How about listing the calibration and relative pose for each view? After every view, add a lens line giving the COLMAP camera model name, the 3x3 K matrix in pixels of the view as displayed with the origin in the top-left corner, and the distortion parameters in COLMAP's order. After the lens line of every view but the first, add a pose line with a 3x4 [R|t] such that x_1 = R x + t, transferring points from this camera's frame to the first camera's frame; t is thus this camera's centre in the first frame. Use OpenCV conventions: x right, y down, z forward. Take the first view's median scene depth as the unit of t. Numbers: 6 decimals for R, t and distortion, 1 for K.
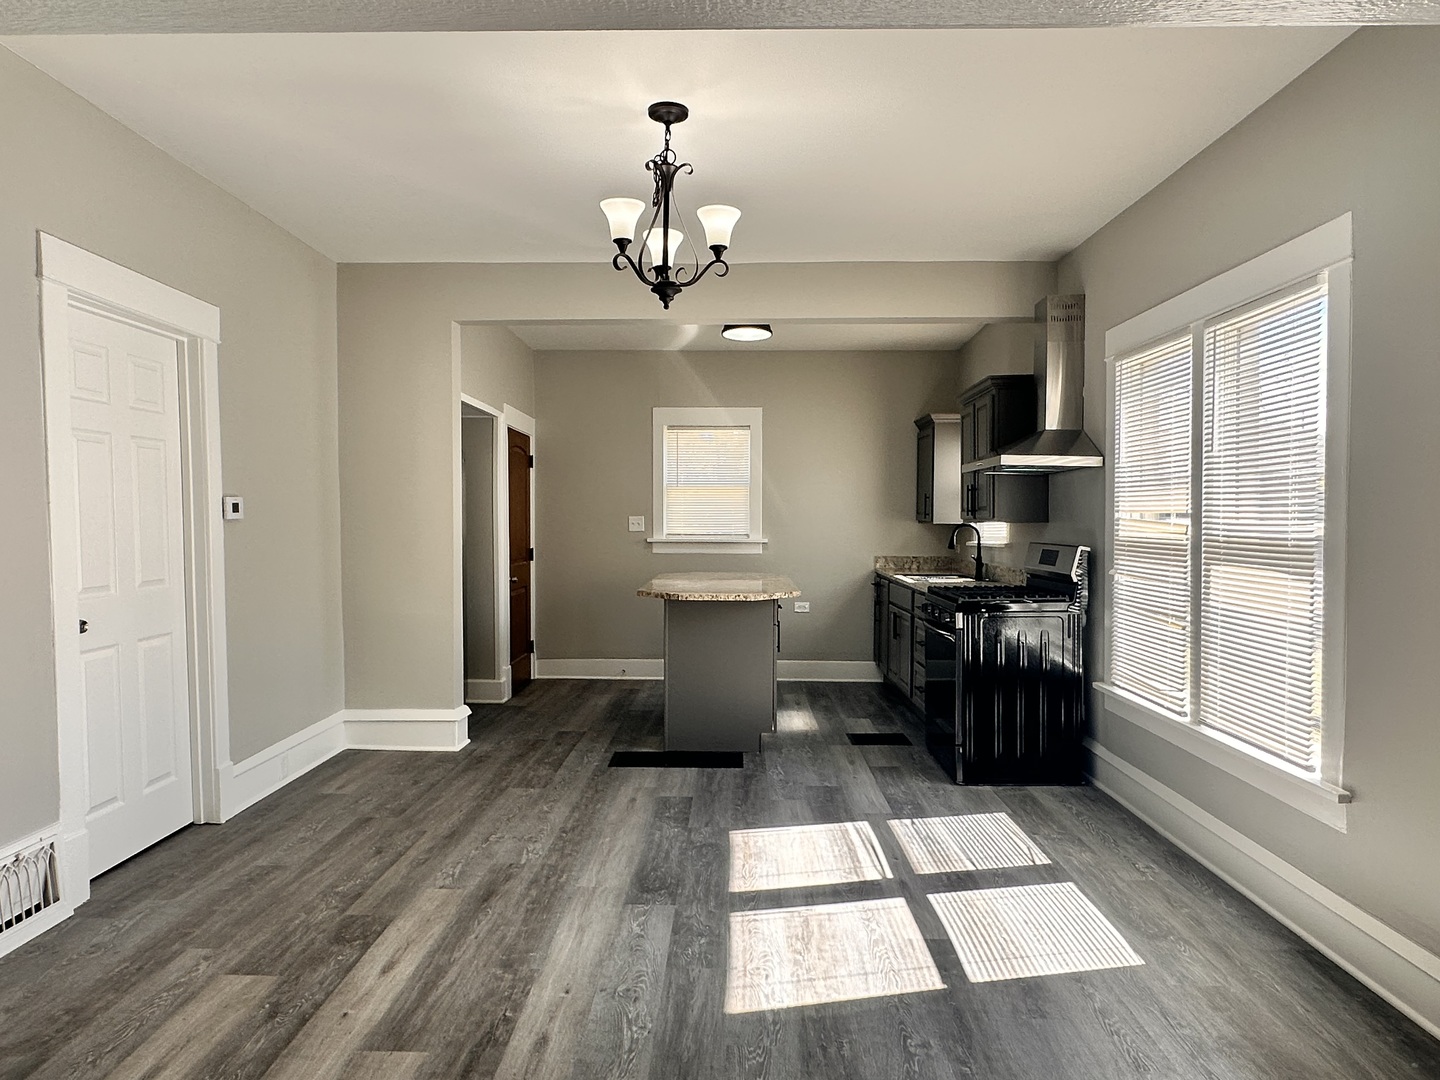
lens RADIAL K [[904.5, 0, 717.0], [0, 904.5, 548.3], [0, 0, 1]] dist [-0.003982, 0.002443]
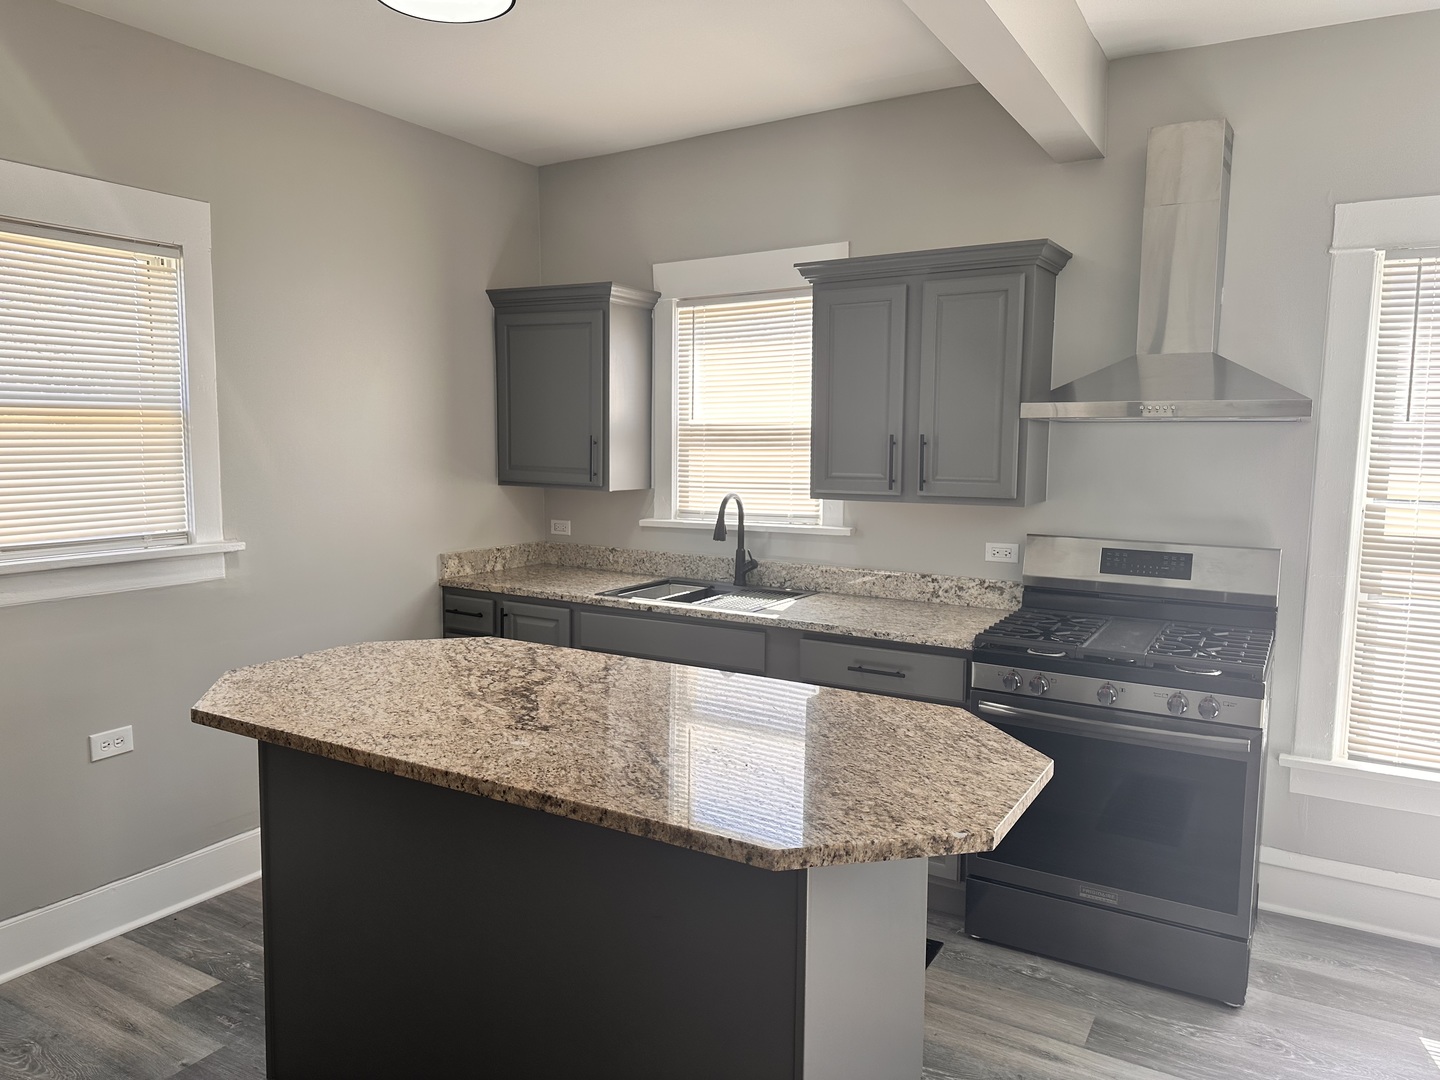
lens RADIAL K [[1003.4, 0, 724.5], [0, 1003.4, 534.5], [0, 0, 1]] dist [0.065799, -0.070830]
pose [[0.482176, -0.088091, 0.871634, -0.395999], [0.020248, 0.995787, 0.089438, -0.083549], [-0.875840, -0.025476, 0.481929, 1.005372]]
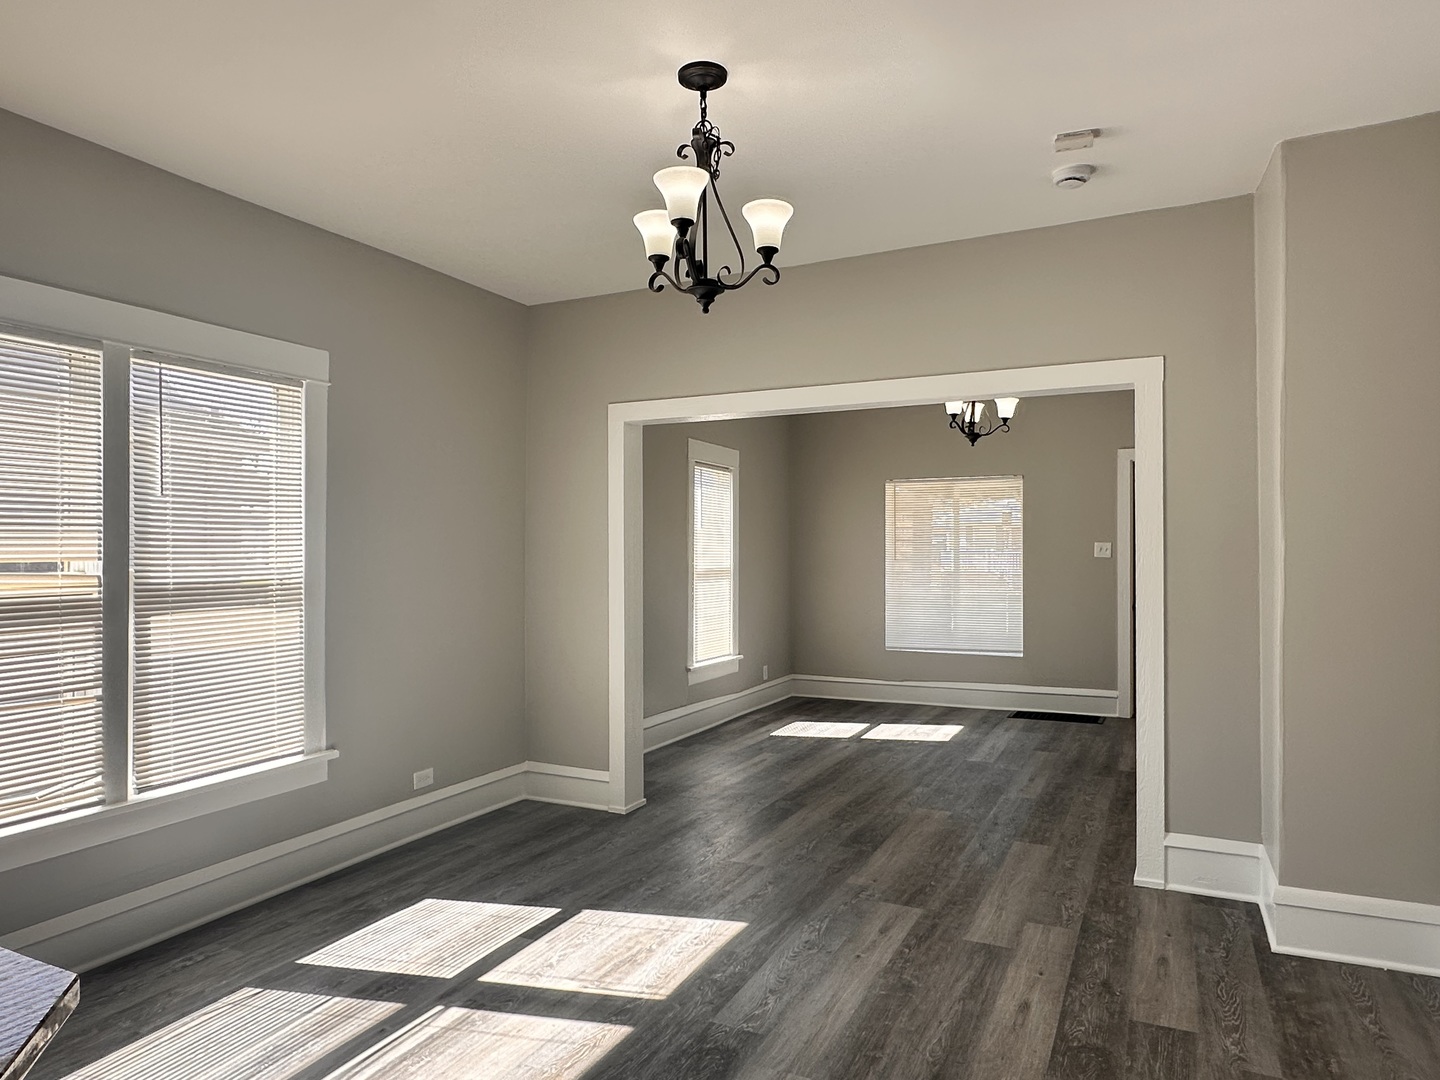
lens RADIAL K [[904.5, 0, 714.9], [0, 904.5, 546.3], [0, 0, 1]] dist [-0.003982, 0.002443]
pose [[-0.904541, 0.001113, 0.426385, -0.288936], [0.018070, 0.999198, 0.035726, -0.058233], [-0.426004, 0.040021, -0.903836, 1.223513]]
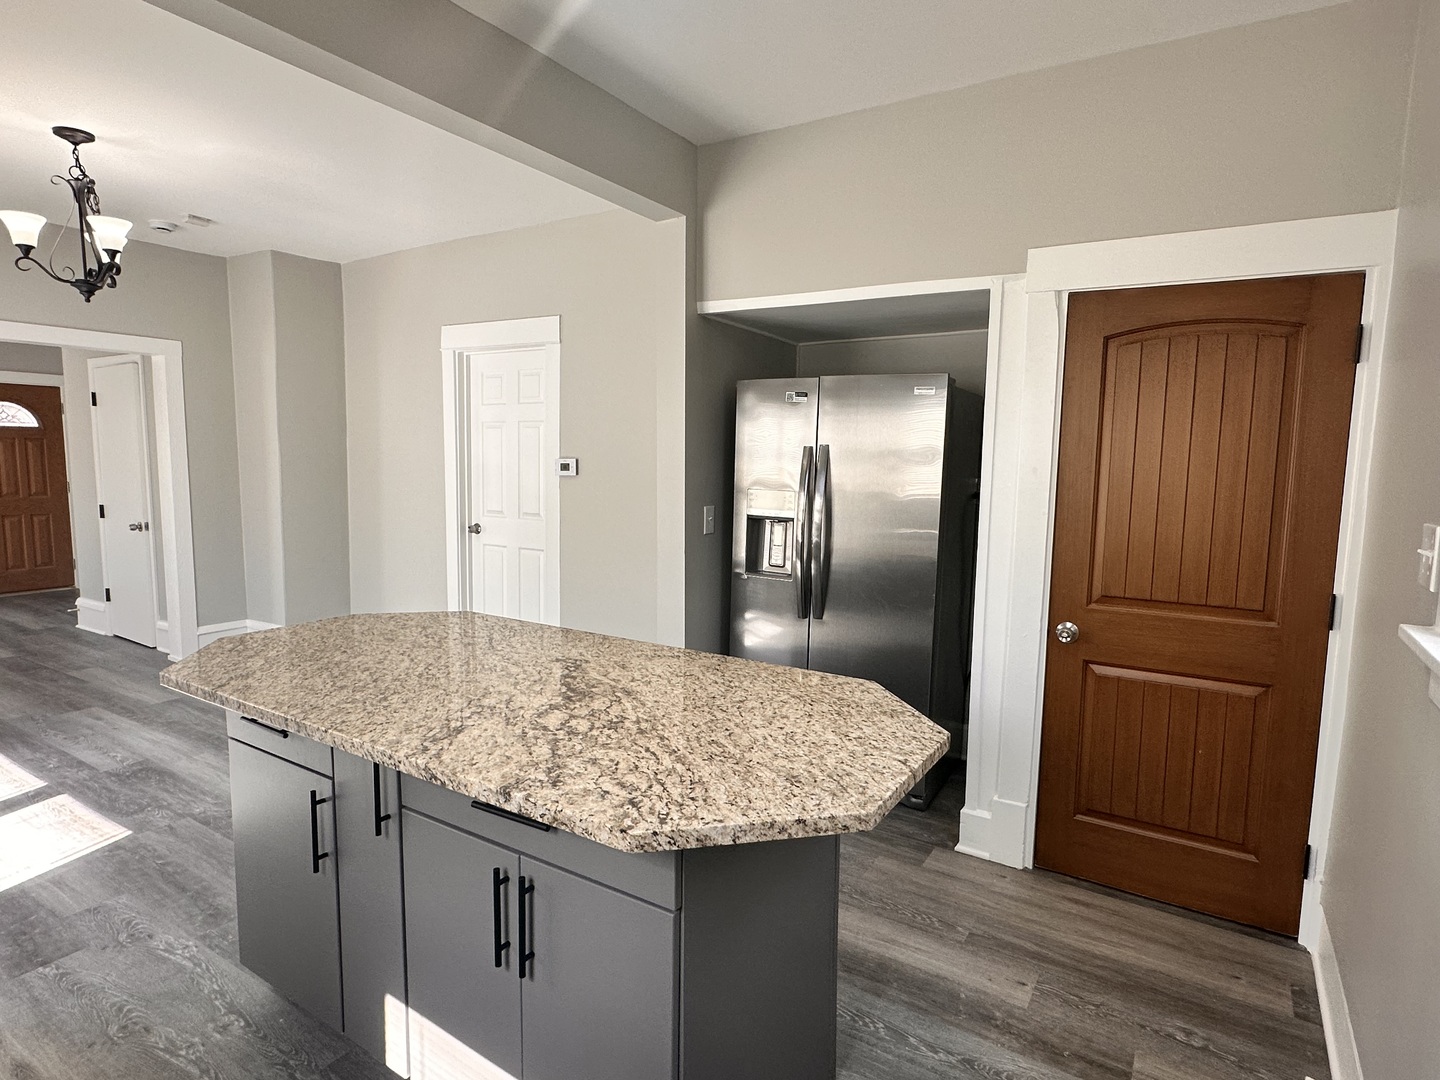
lens RADIAL K [[795.2, 0, 713.1], [0, 795.2, 542.3], [0, 0, 1]] dist [-0.001097, 0.000039]
pose [[-0.521125, 0.084022, -0.849334, 0.309515], [-0.045313, 0.991015, 0.125841, -0.082931], [0.852276, 0.104065, -0.512636, 1.613106]]
